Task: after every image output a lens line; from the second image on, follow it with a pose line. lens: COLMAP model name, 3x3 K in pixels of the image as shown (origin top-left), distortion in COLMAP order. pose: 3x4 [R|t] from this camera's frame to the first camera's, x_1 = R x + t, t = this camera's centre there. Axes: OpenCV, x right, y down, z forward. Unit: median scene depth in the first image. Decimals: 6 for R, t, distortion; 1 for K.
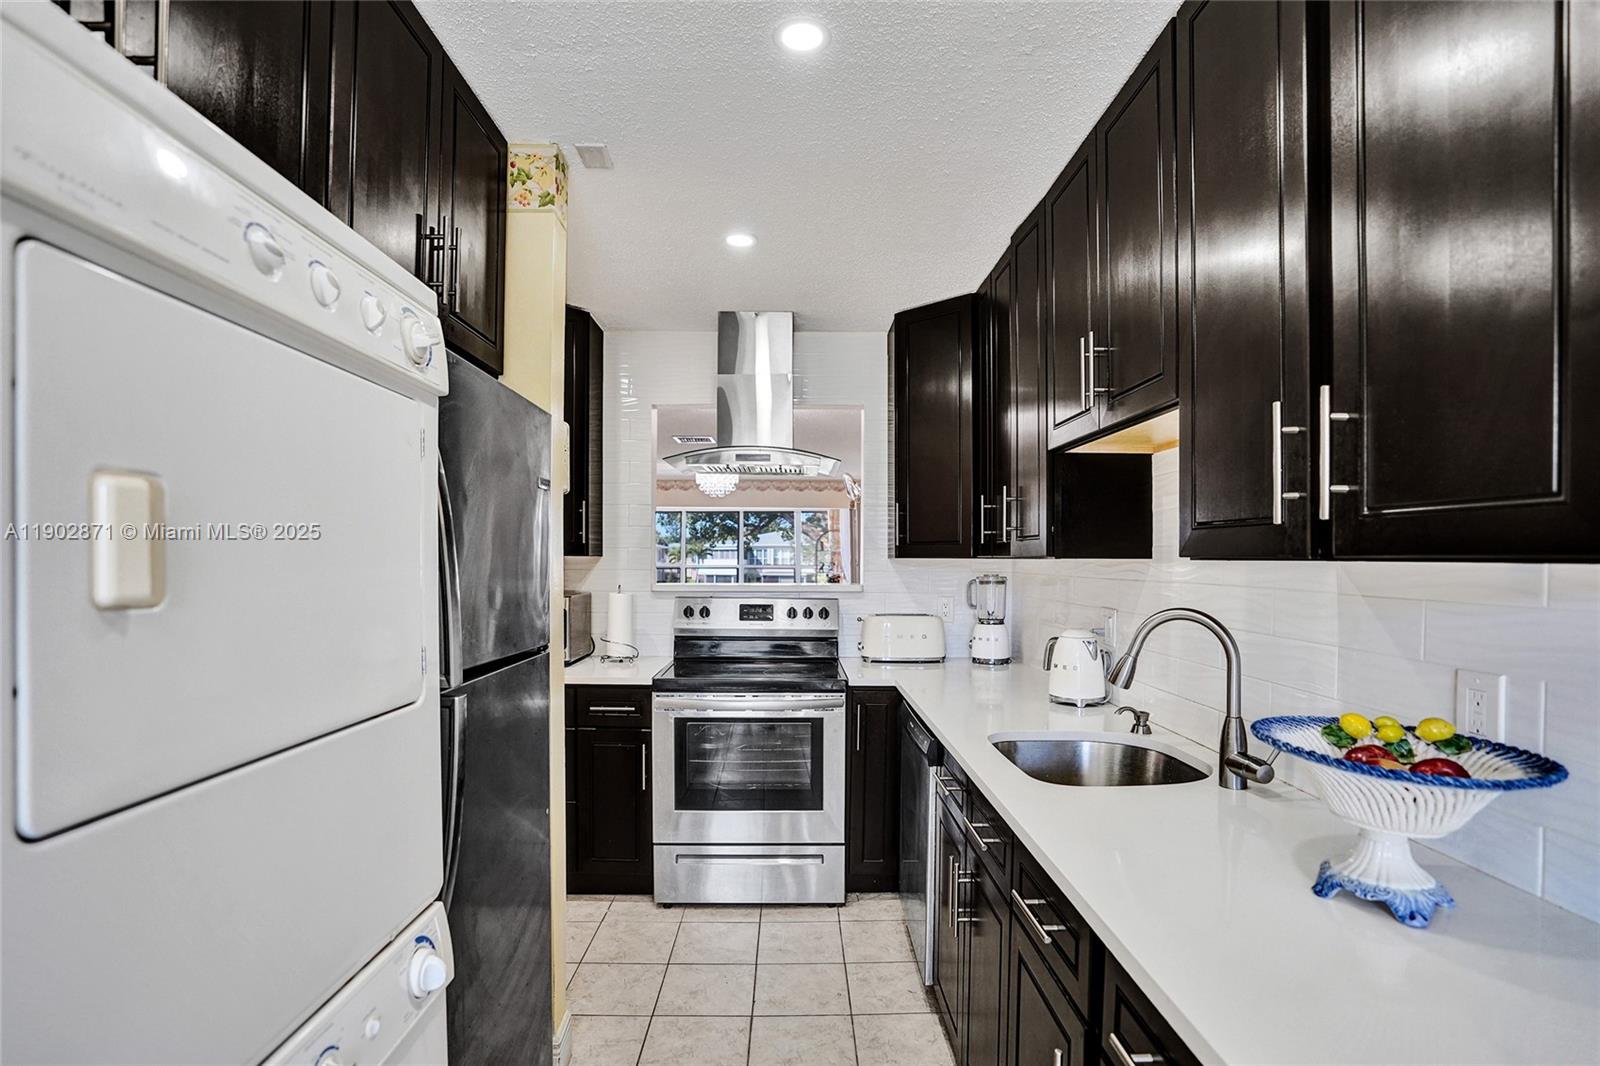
lens RADIAL K [[772.2, 0, 794.9], [0, 772.2, 540.0], [0, 0, 1]] dist [-0.031454, 0.008323]
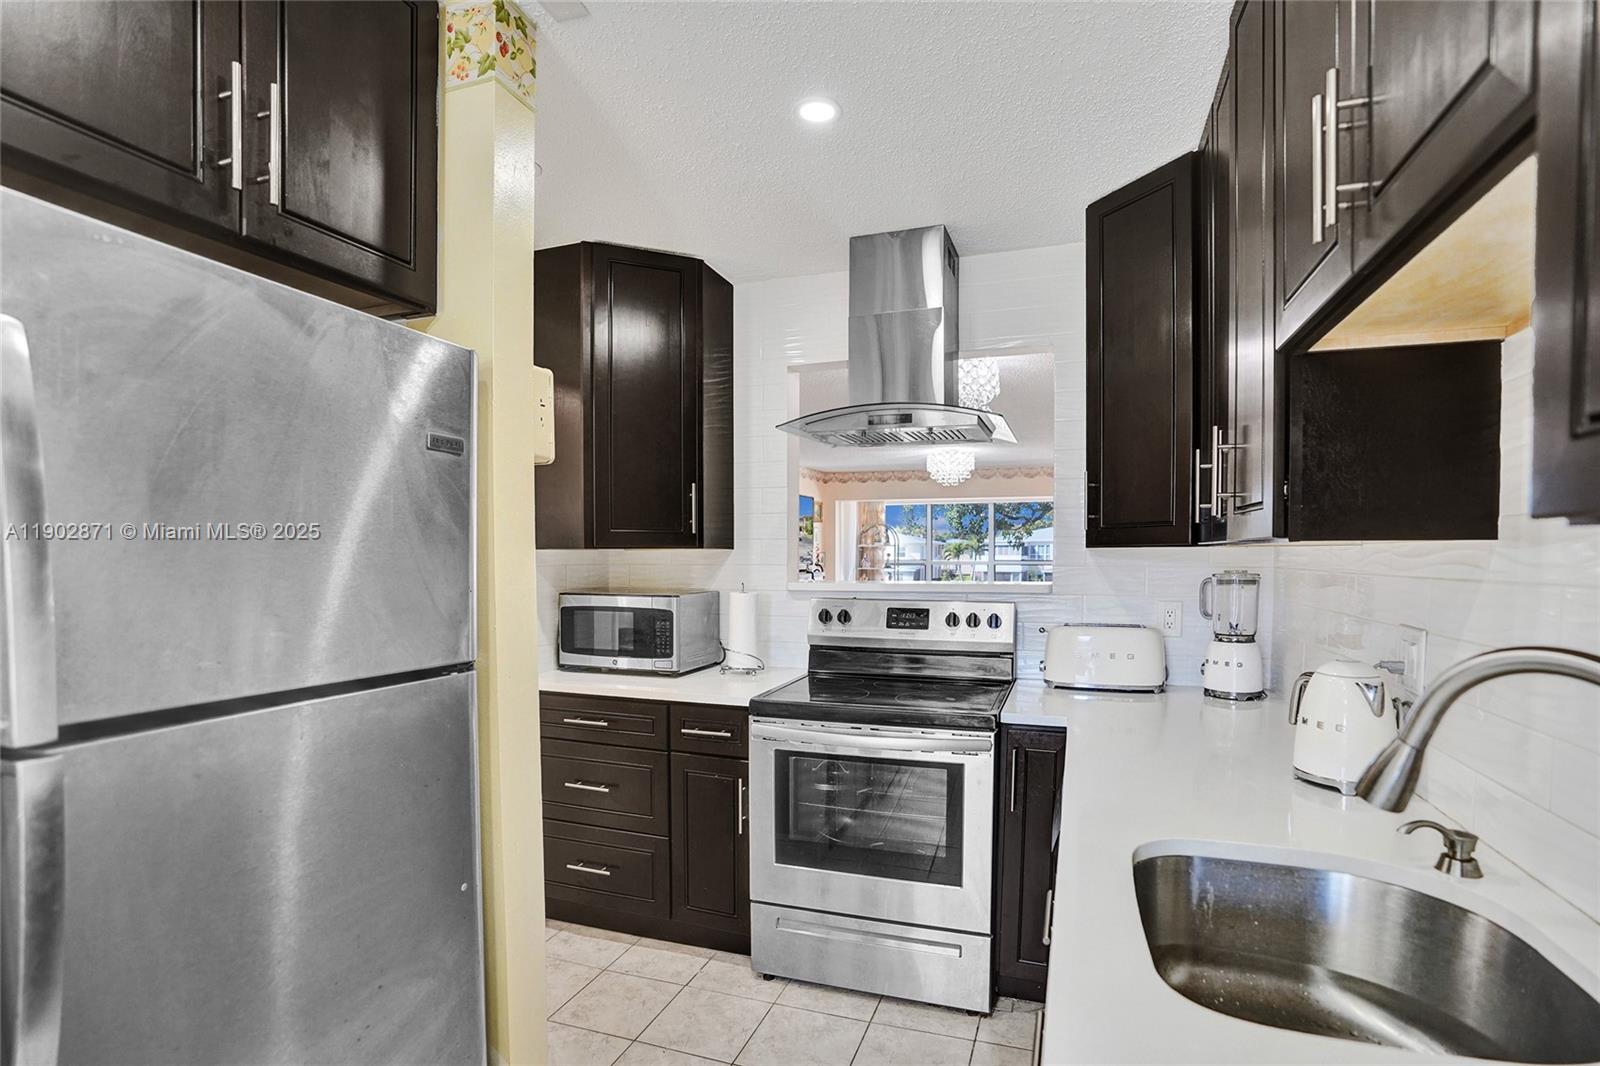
lens RADIAL K [[772.2, 0, 808.3], [0, 772.2, 576.4], [0, 0, 1]] dist [-0.031454, 0.008323]
pose [[0.941581, 0.000011, -0.336786, 0.145756], [0.016979, 0.998727, 0.047505, 0.013118], [0.336358, -0.050448, 0.940382, 0.263301]]
